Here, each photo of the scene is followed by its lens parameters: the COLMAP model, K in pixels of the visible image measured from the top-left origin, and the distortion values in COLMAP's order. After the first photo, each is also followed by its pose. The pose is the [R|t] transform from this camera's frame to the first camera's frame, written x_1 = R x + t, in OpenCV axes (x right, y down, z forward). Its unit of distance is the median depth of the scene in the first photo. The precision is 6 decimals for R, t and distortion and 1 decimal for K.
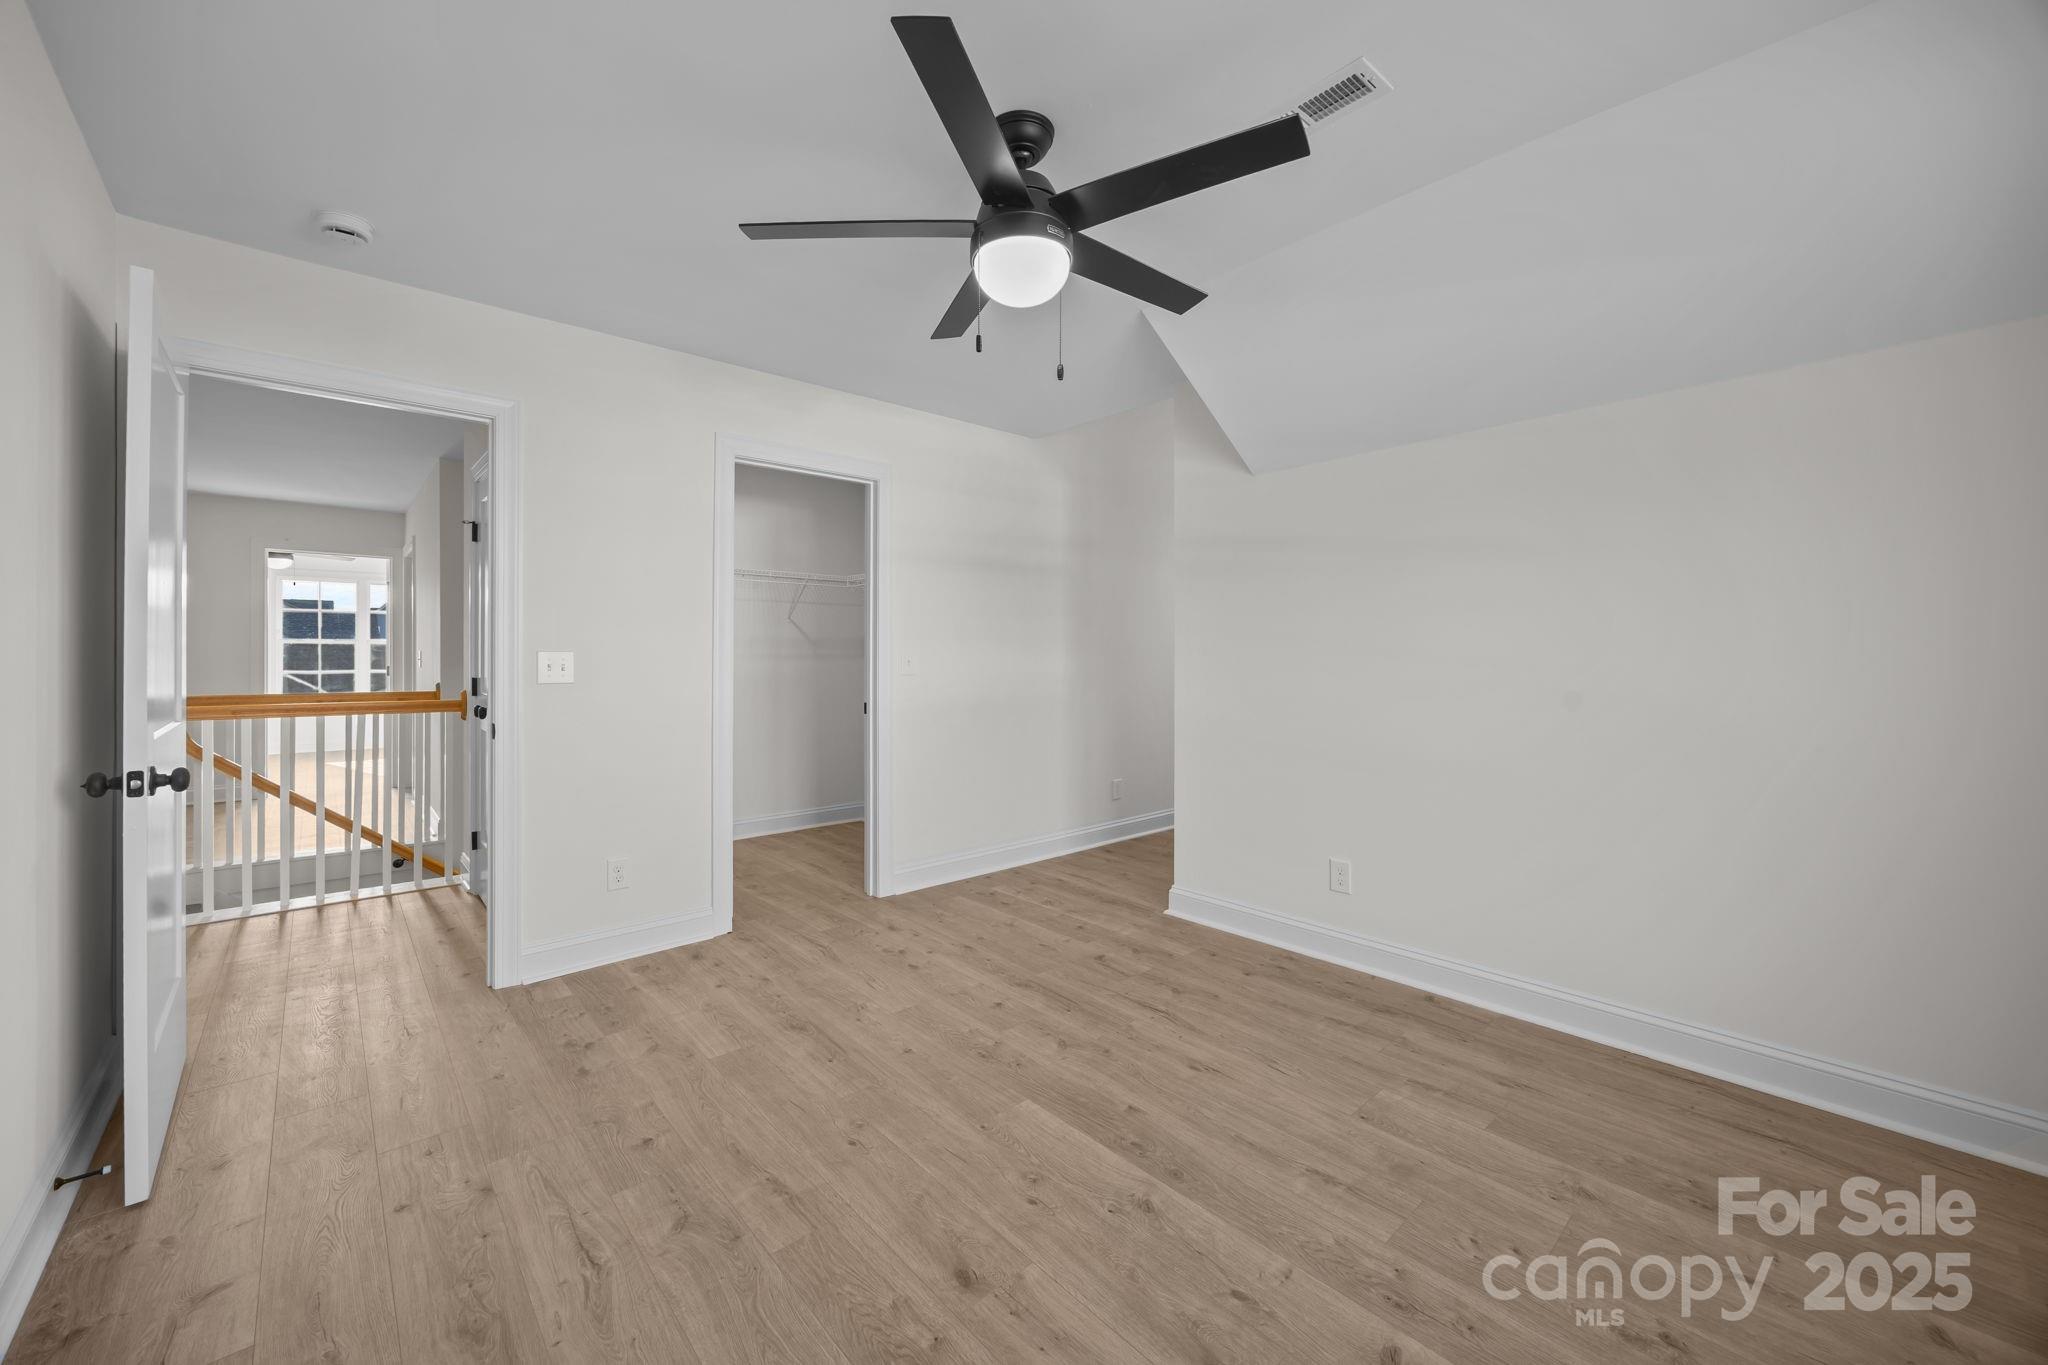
lens RADIAL K [[781.7, 0, 1019.6], [0, 781.7, 663.1], [0, 0, 1]] dist [-0.000639, -0.000129]
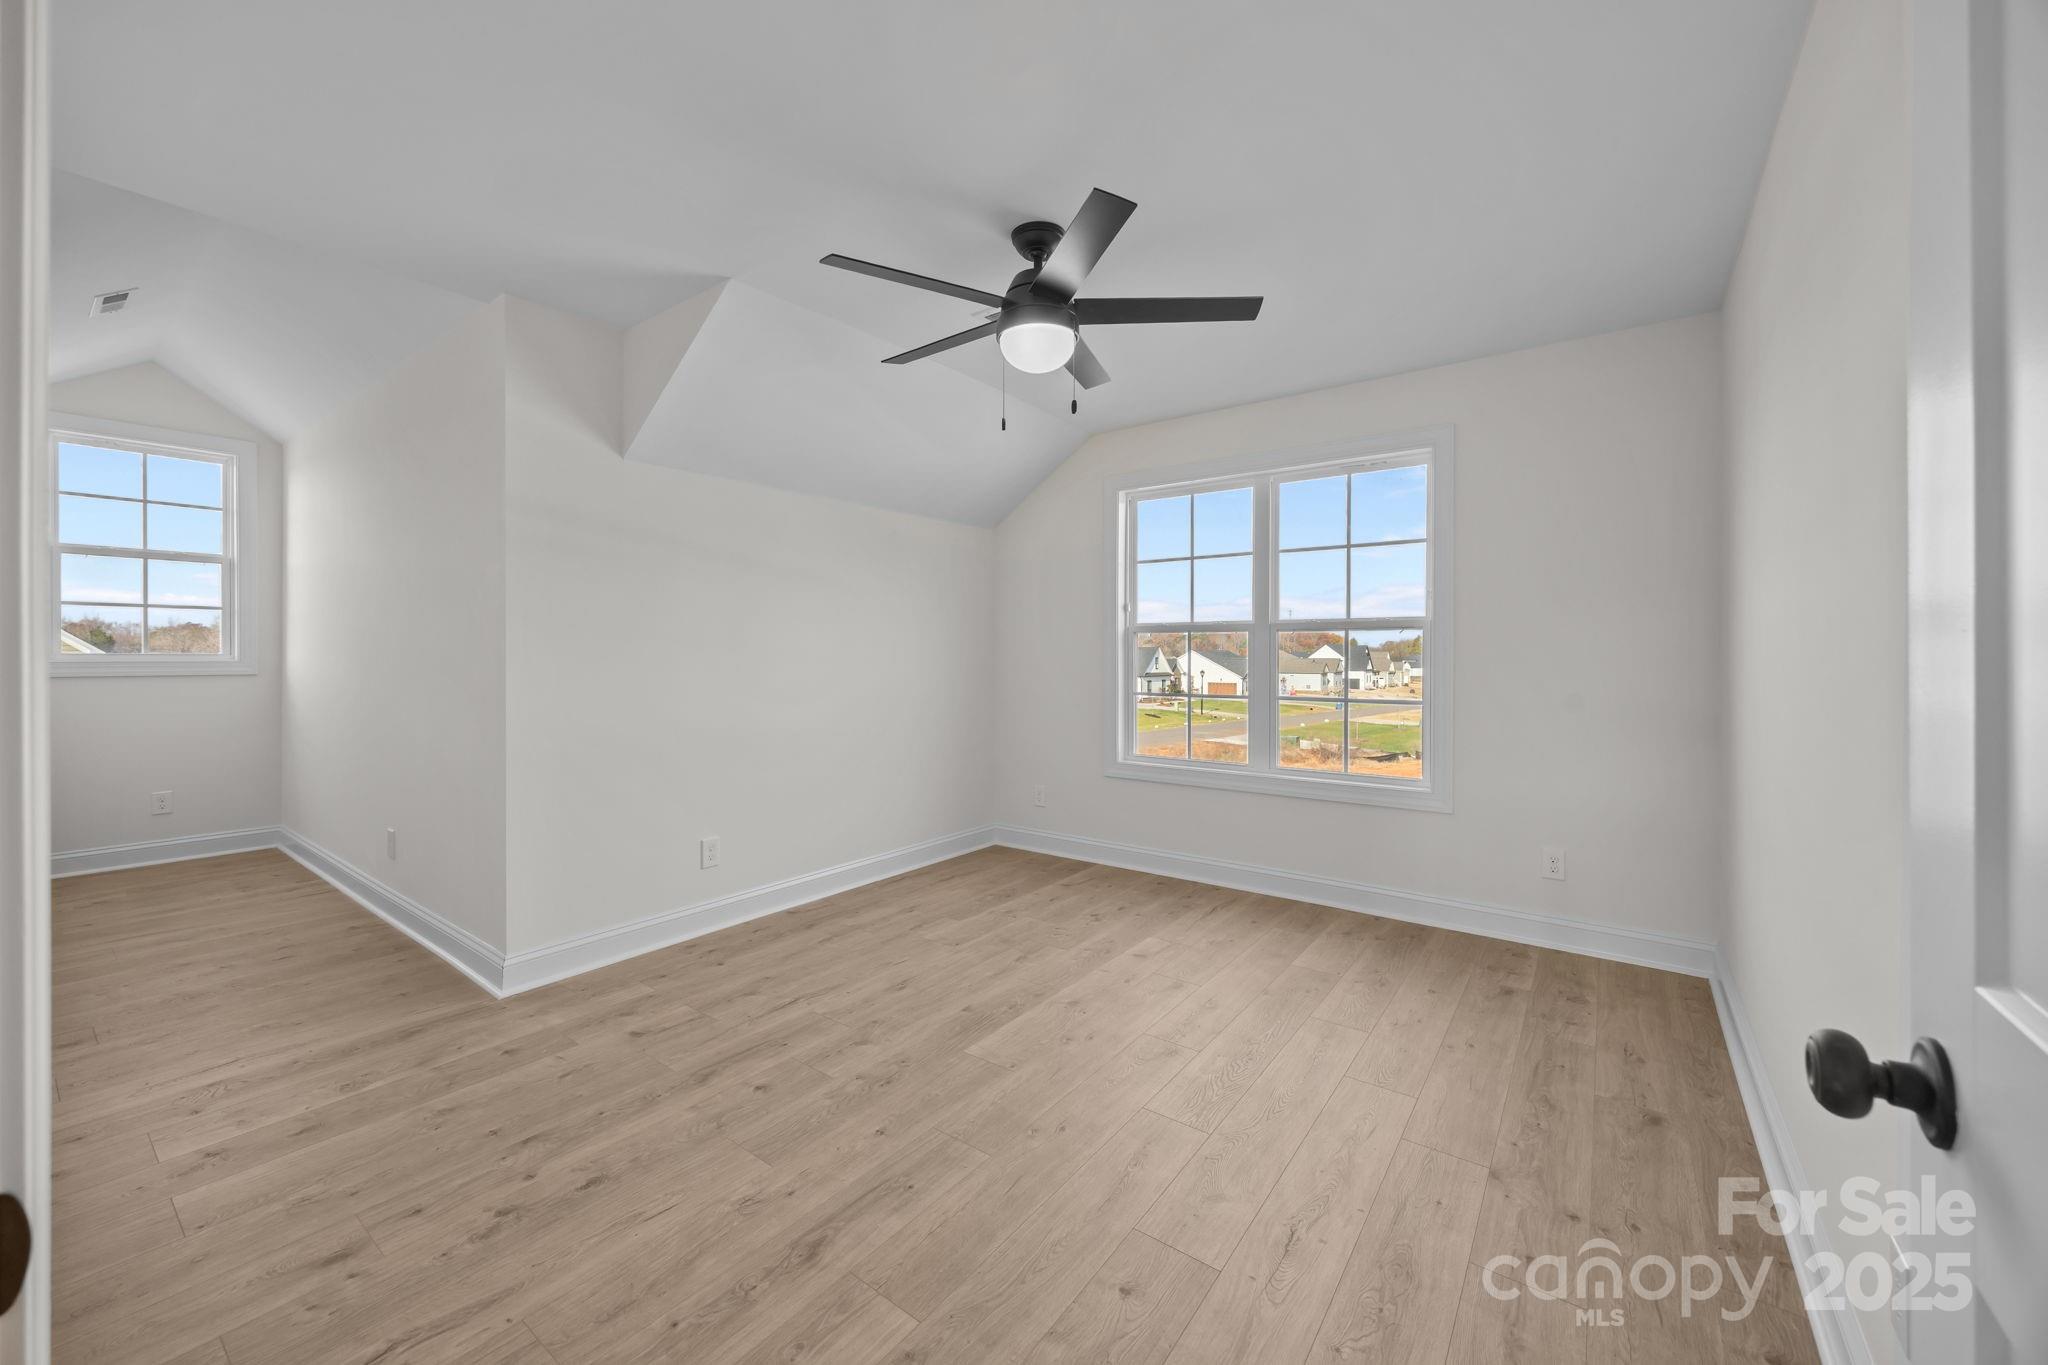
lens RADIAL K [[777.7, 0, 1017.9], [0, 777.7, 667.0], [0, 0, 1]] dist [0.000035, 0.000081]
pose [[-0.194854, -0.012855, 0.980748, -0.868897], [0.005567, 0.999884, 0.014212, -0.002672], [-0.980817, 0.008229, -0.194759, 0.911576]]
